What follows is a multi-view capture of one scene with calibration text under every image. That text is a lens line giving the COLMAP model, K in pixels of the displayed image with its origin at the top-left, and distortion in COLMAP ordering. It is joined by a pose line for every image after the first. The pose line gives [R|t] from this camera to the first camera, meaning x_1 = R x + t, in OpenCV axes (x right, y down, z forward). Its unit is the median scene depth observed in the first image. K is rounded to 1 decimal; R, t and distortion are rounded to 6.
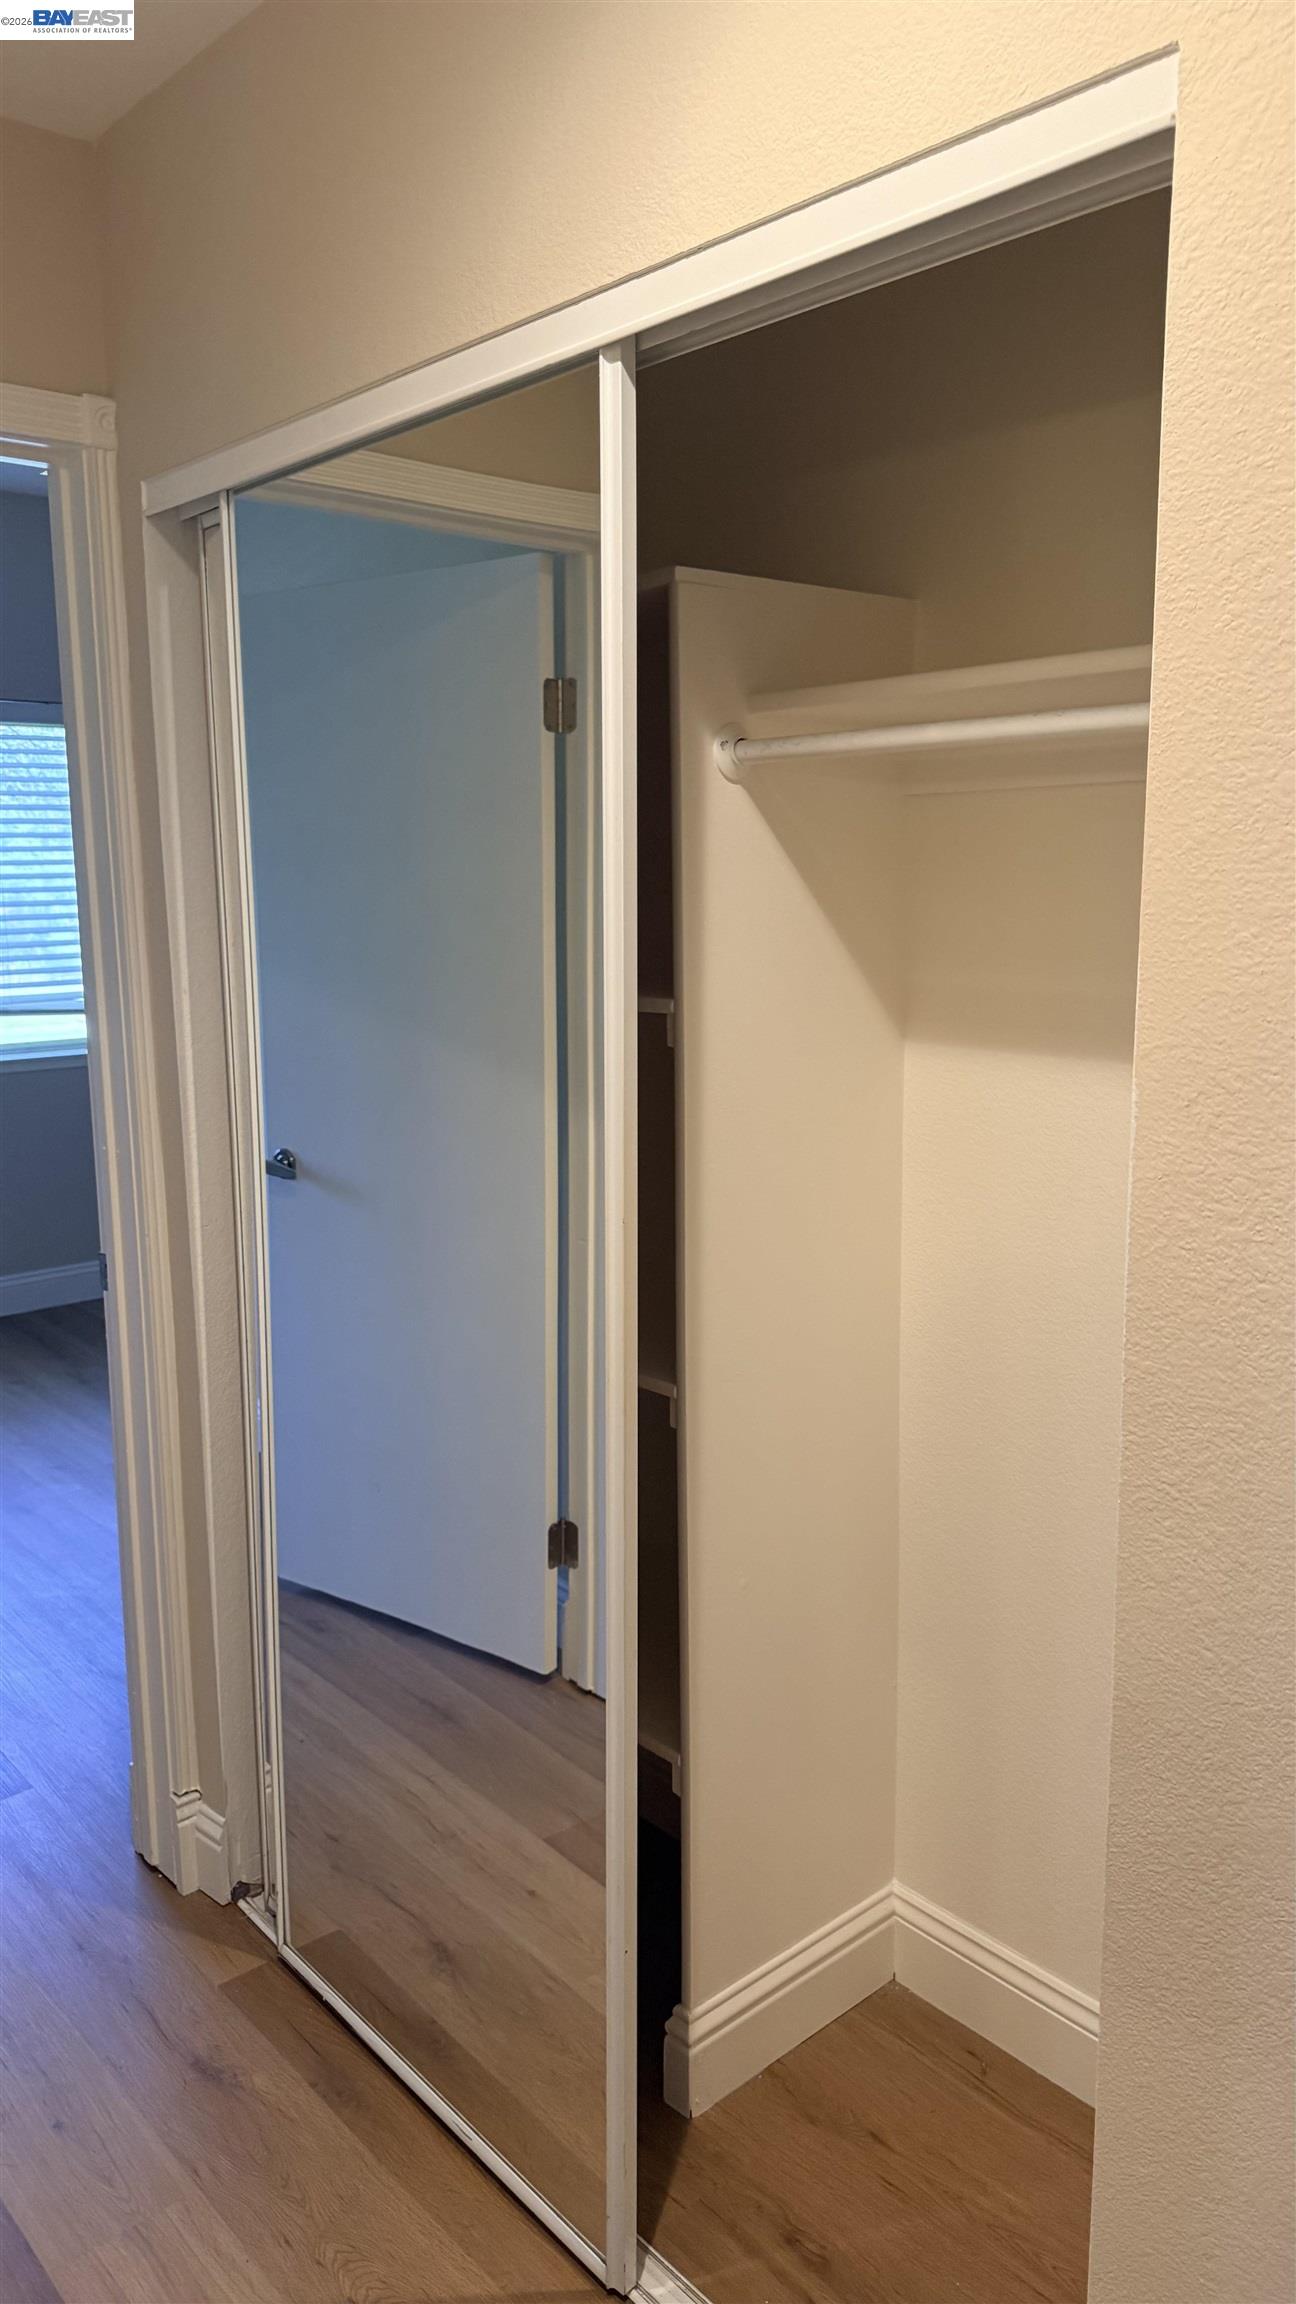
lens RADIAL K [[1636.0, 0, 643.8], [0, 1636.0, 1128.7], [0, 0, 1]] dist [-0.002606, -0.008966]
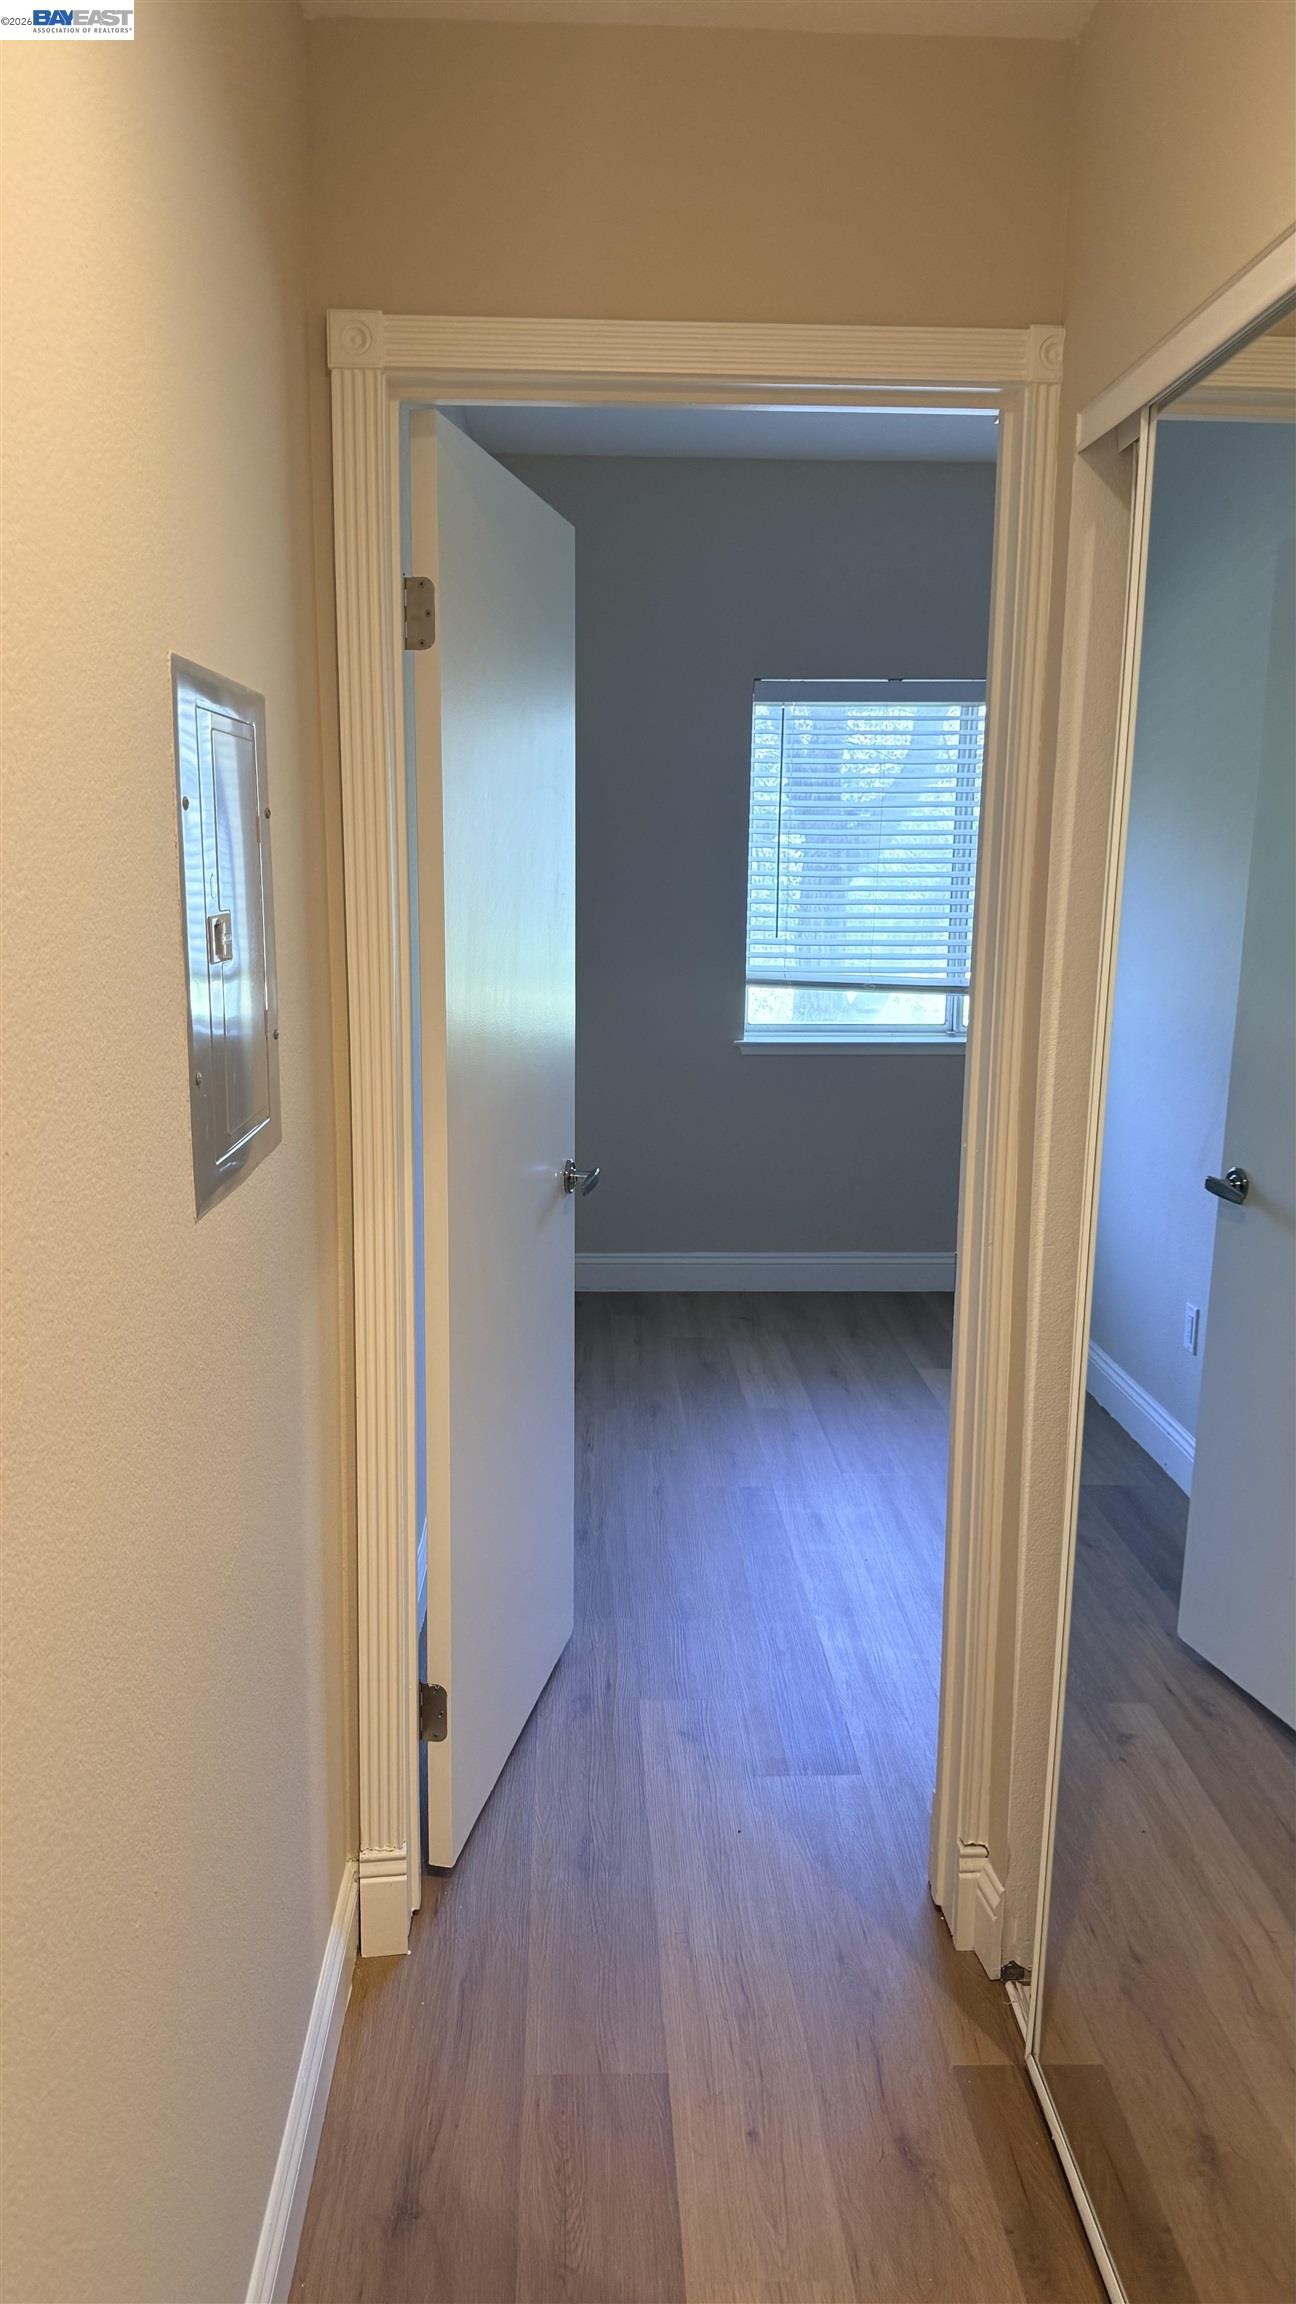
lens RADIAL K [[1636.0, 0, 643.8], [0, 1636.0, 1128.7], [0, 0, 1]] dist [-0.002606, -0.008966]
pose [[0.778123, 0.121947, -0.616161, 0.102066], [-0.116839, 0.991953, 0.048771, -0.020721], [0.617150, 0.034042, 0.786109, 0.151229]]
